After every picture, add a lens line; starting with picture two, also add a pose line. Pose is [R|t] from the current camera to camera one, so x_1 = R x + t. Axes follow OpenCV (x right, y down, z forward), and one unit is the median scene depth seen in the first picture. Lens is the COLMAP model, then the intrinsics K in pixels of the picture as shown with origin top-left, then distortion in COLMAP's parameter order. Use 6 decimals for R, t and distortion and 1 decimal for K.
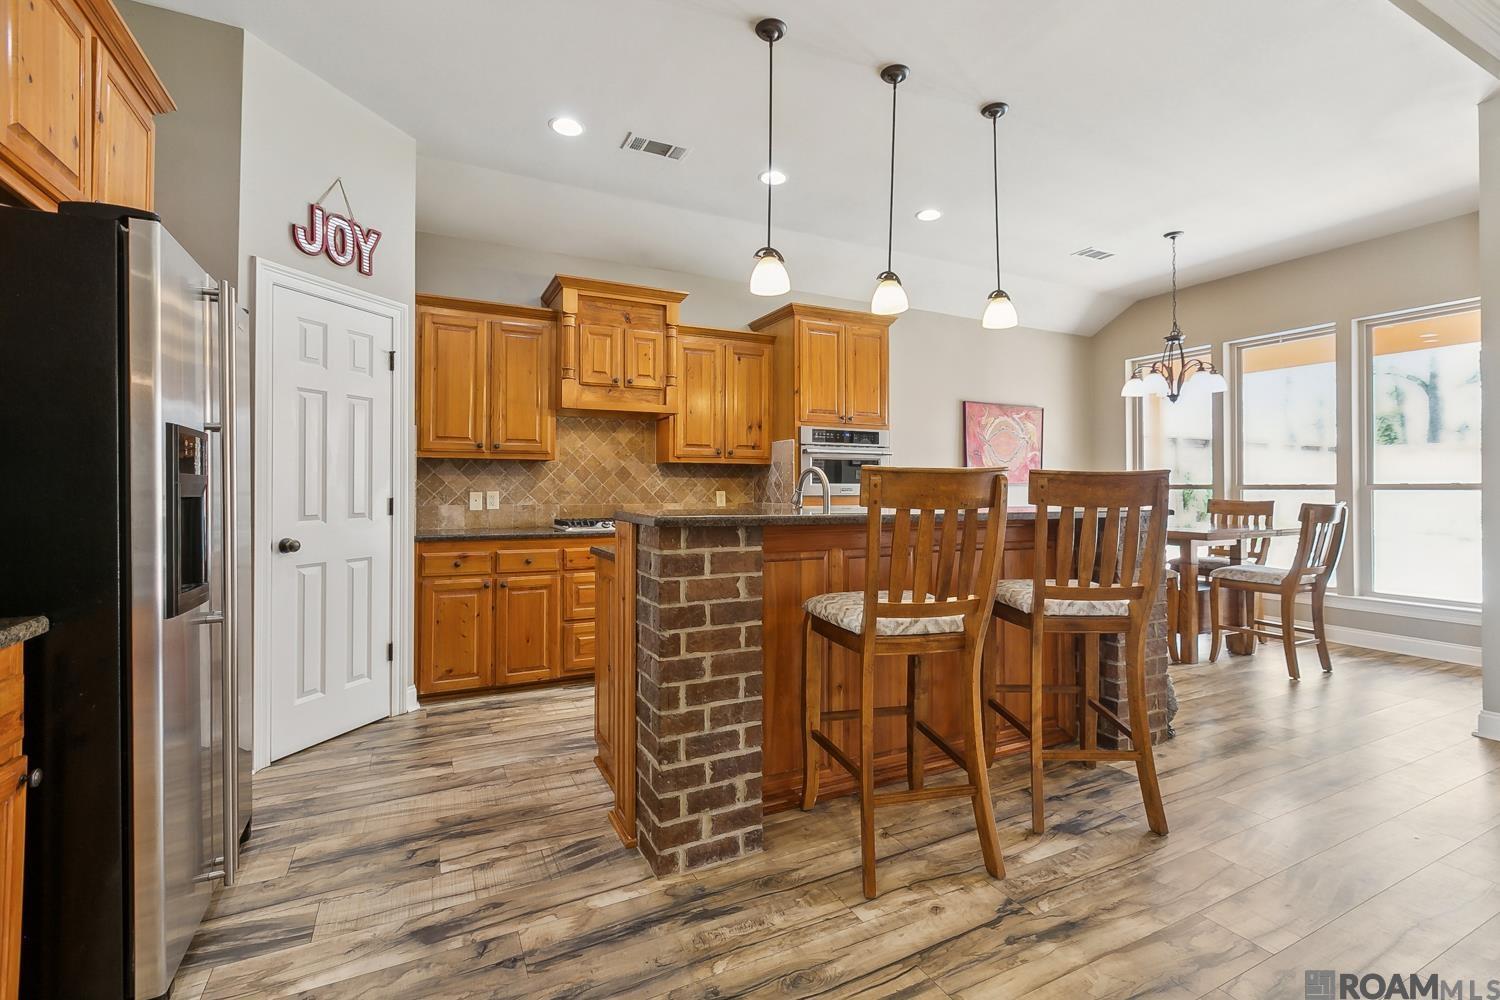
lens RADIAL K [[668.1, 0, 744.2], [0, 668.1, 484.8], [0, 0, 1]] dist [0.002463, 0.000136]
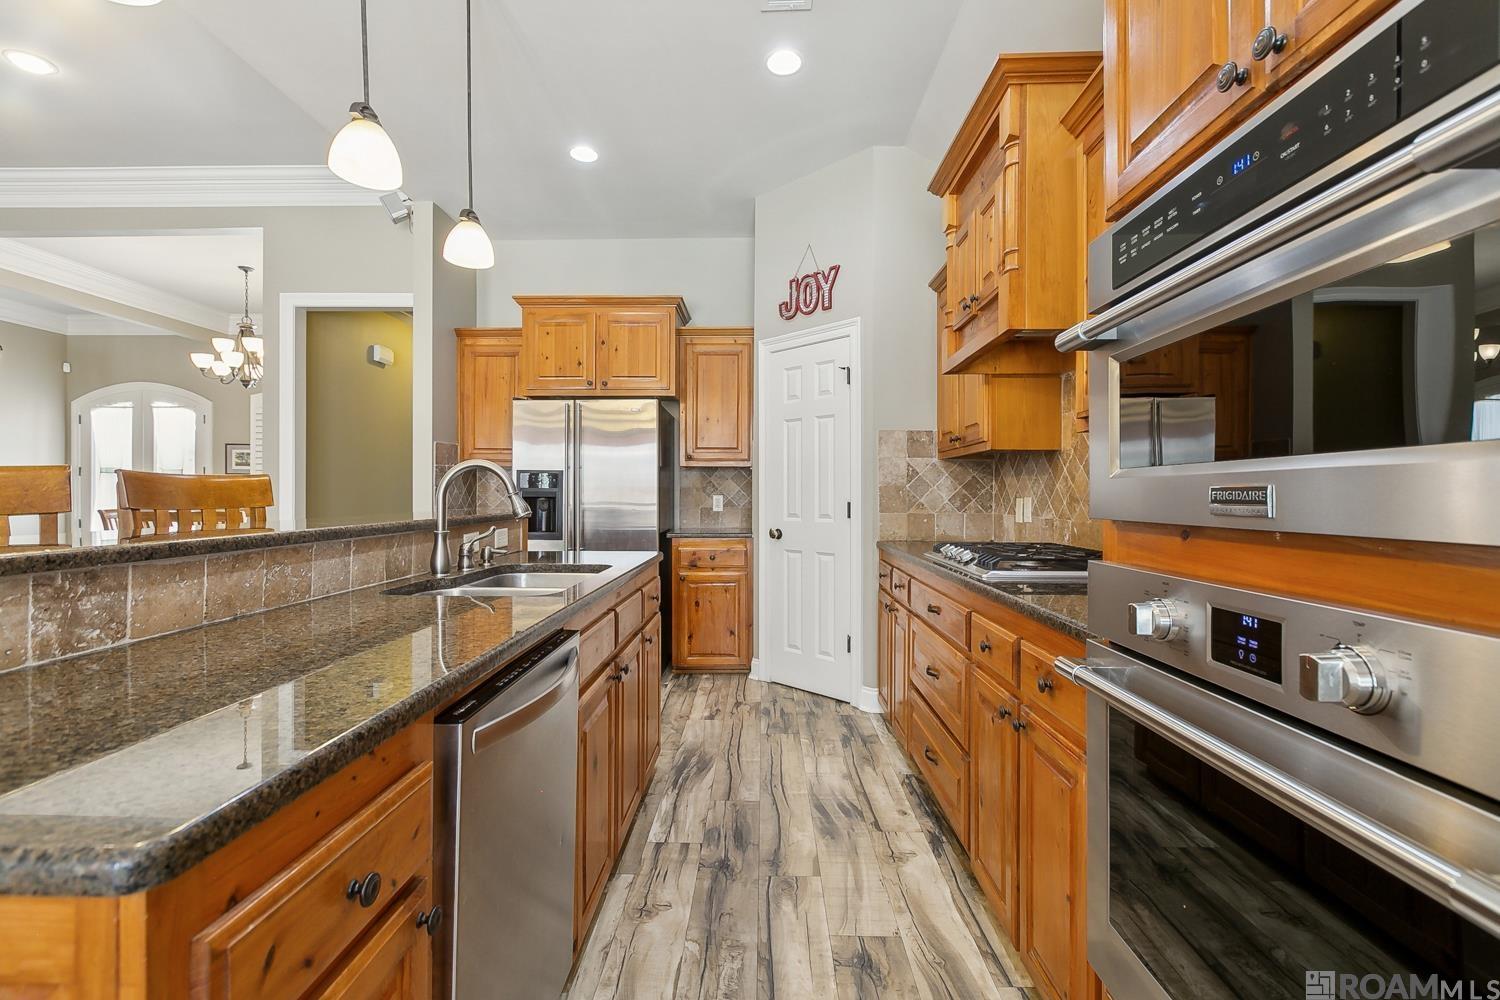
lens RADIAL K [[671.6, 0, 752.6], [0, 671.6, 491.9], [0, 0, 1]] dist [0.038296, -0.000003]
pose [[-0.459225, -0.001577, -0.888319, 0.434268], [0.007858, 0.999952, -0.005837, 0.006210], [0.888285, -0.009661, -0.459190, 1.150129]]
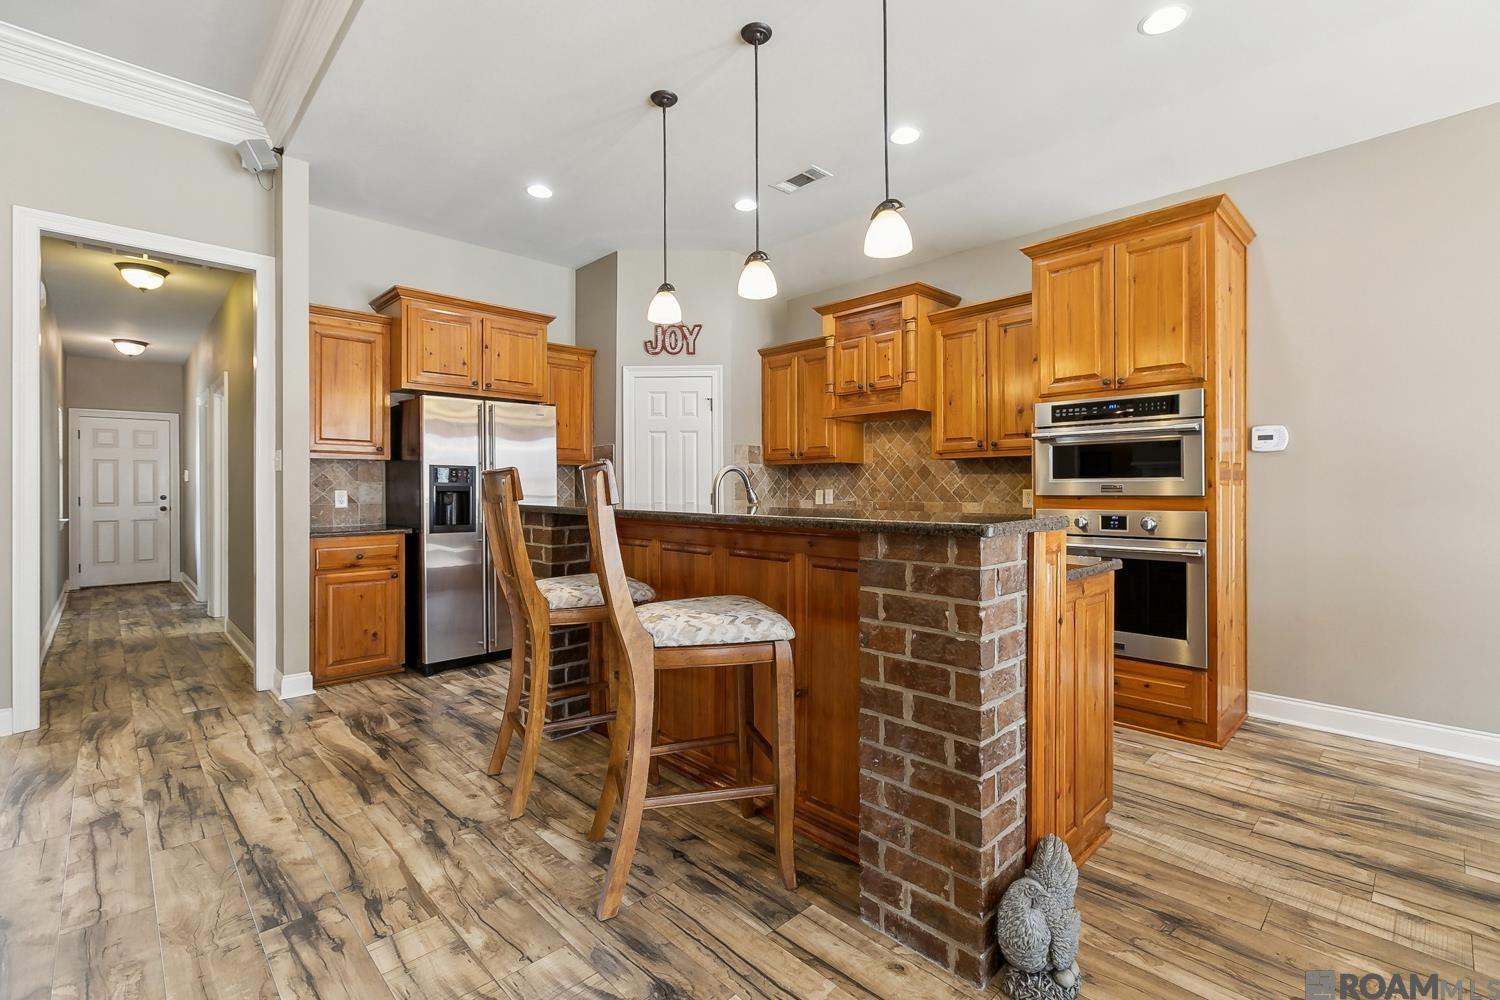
lens RADIAL K [[659.6, 0, 753.1], [0, 659.6, 486.5], [0, 0, 1]] dist [0.001121, 0.000329]
pose [[0.305852, -0.003661, -0.952072, 0.807260], [0.007387, 0.999972, -0.001472, 0.005890], [0.952050, -0.006583, 0.305870, 0.527443]]
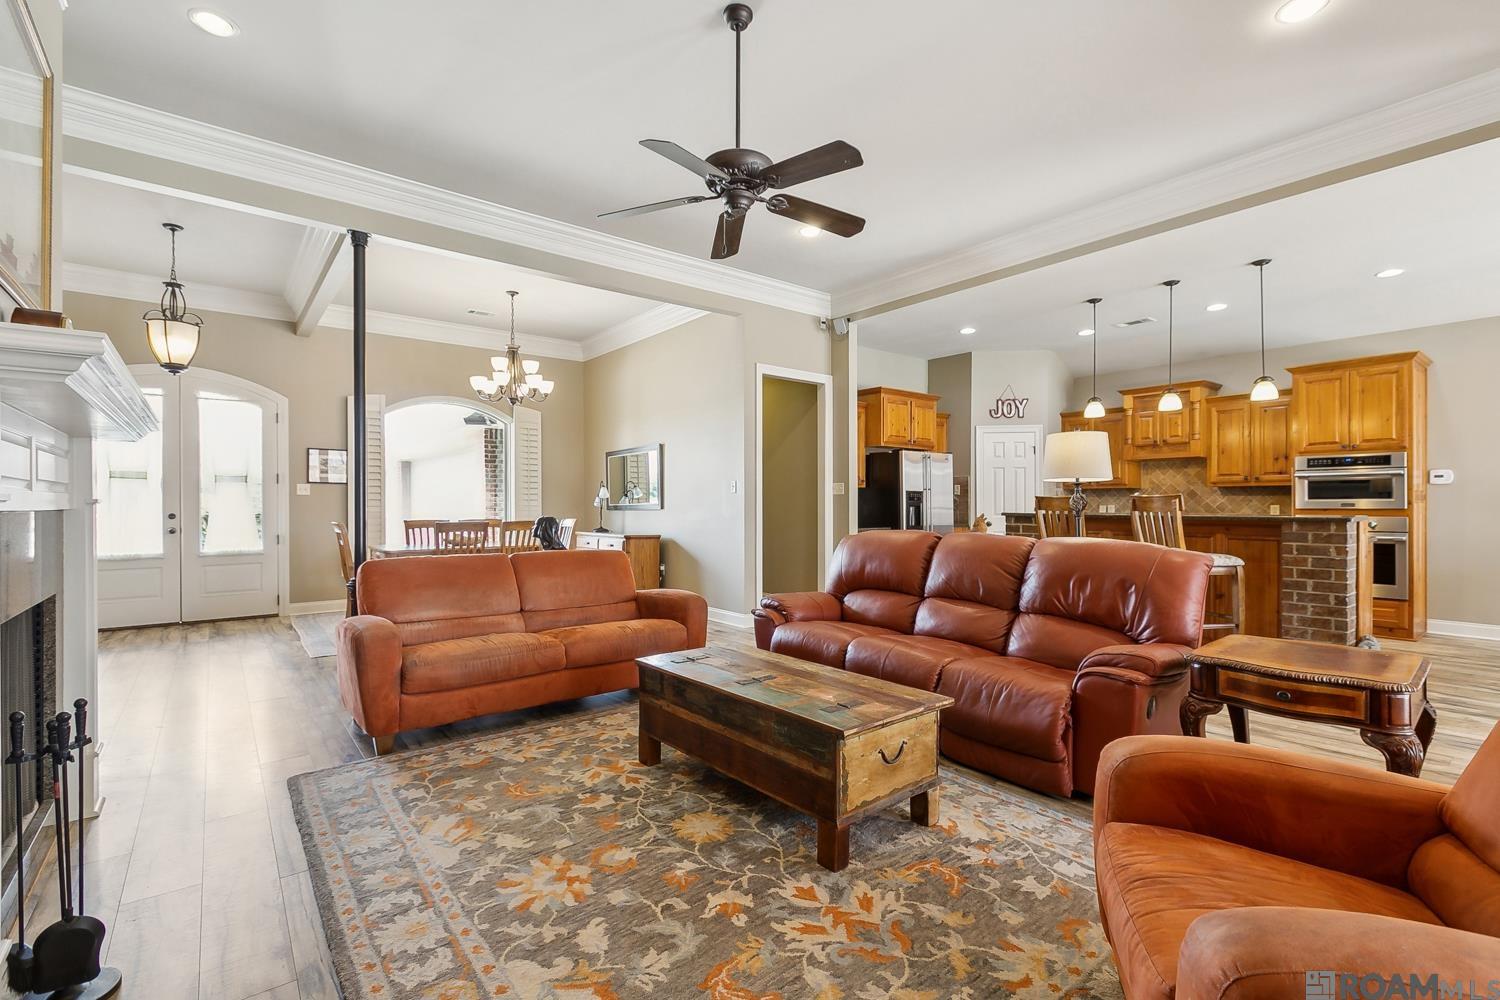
lens RADIAL K [[670.7, 0, 752.0], [0, 670.7, 503.7], [0, 0, 1]] dist [0.001188, -0.000241]
pose [[0.210973, -0.001410, -0.977491, 1.354006], [0.006463, 0.999979, -0.000048, -0.000511], [0.977471, -0.006308, 0.210978, -0.417393]]
